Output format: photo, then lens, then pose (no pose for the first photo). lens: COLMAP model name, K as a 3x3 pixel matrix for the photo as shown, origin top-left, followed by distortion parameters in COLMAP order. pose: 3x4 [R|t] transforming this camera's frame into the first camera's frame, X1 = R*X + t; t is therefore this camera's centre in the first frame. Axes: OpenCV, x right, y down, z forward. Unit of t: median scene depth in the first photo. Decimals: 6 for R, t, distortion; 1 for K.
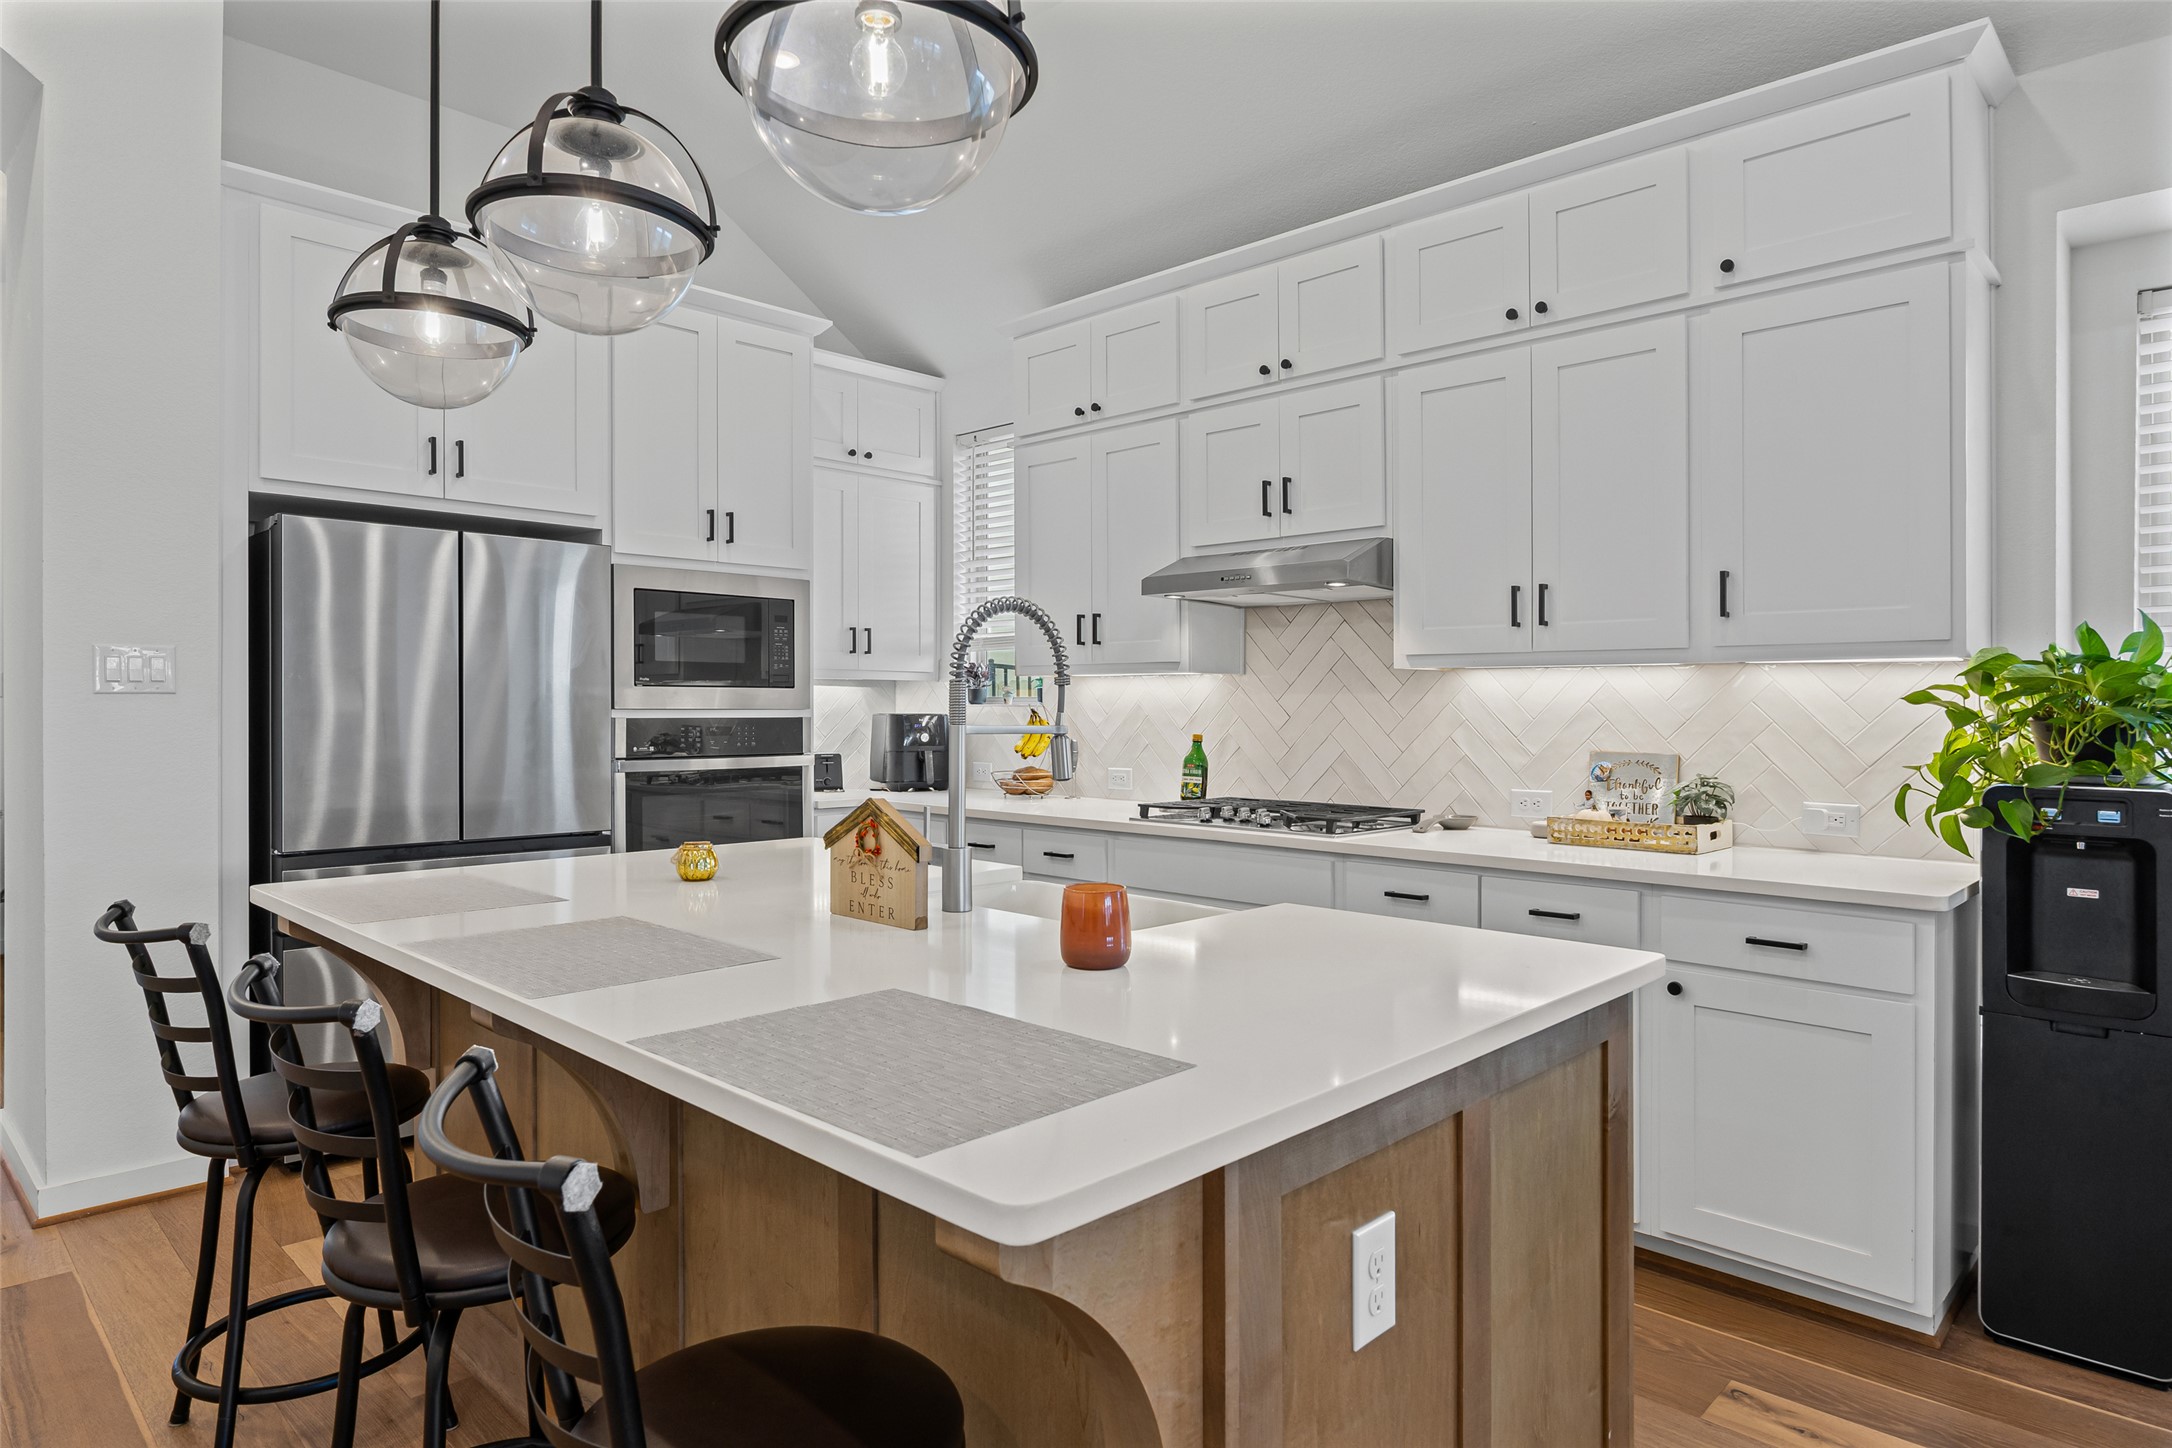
lens RADIAL K [[1267.3, 0, 1086.0], [0, 1267.3, 724.0], [0, 0, 1]] dist [-0.002980, -0.001075]
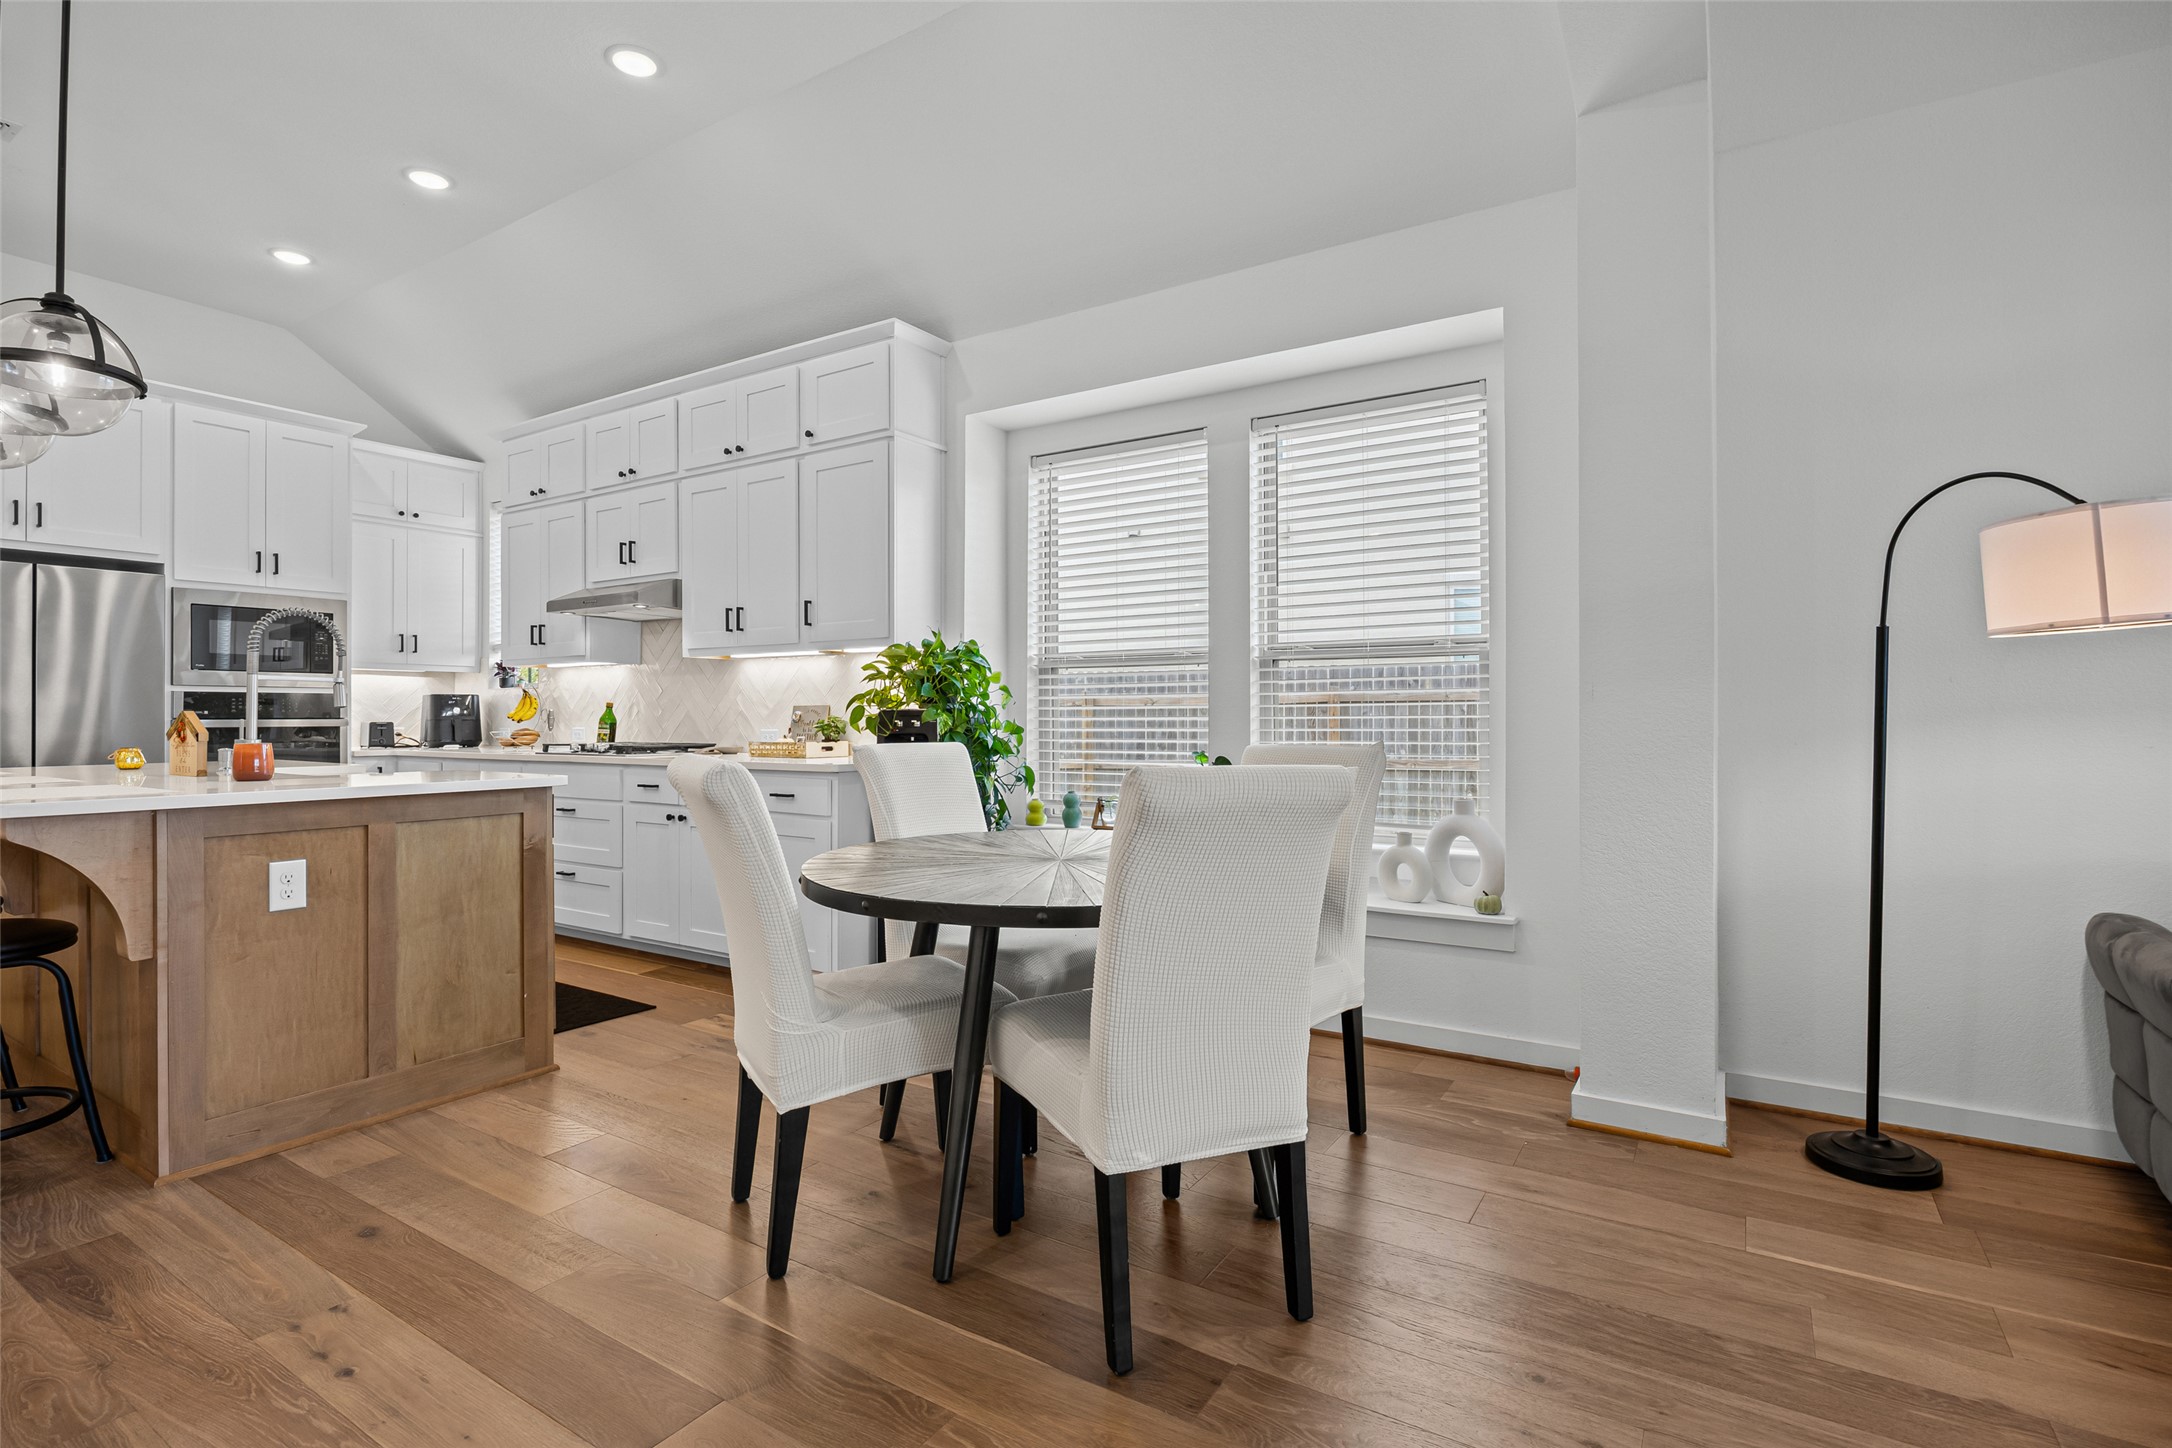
lens RADIAL K [[1066.7, 0, 1085.3], [0, 1066.7, 717.5], [0, 0, 1]] dist [-0.004404, -0.001181]
pose [[0.981516, -0.006296, 0.191275, 0.441666], [0.008950, 0.999875, -0.013015, 0.052369], [-0.191170, 0.014487, 0.981450, -0.426711]]
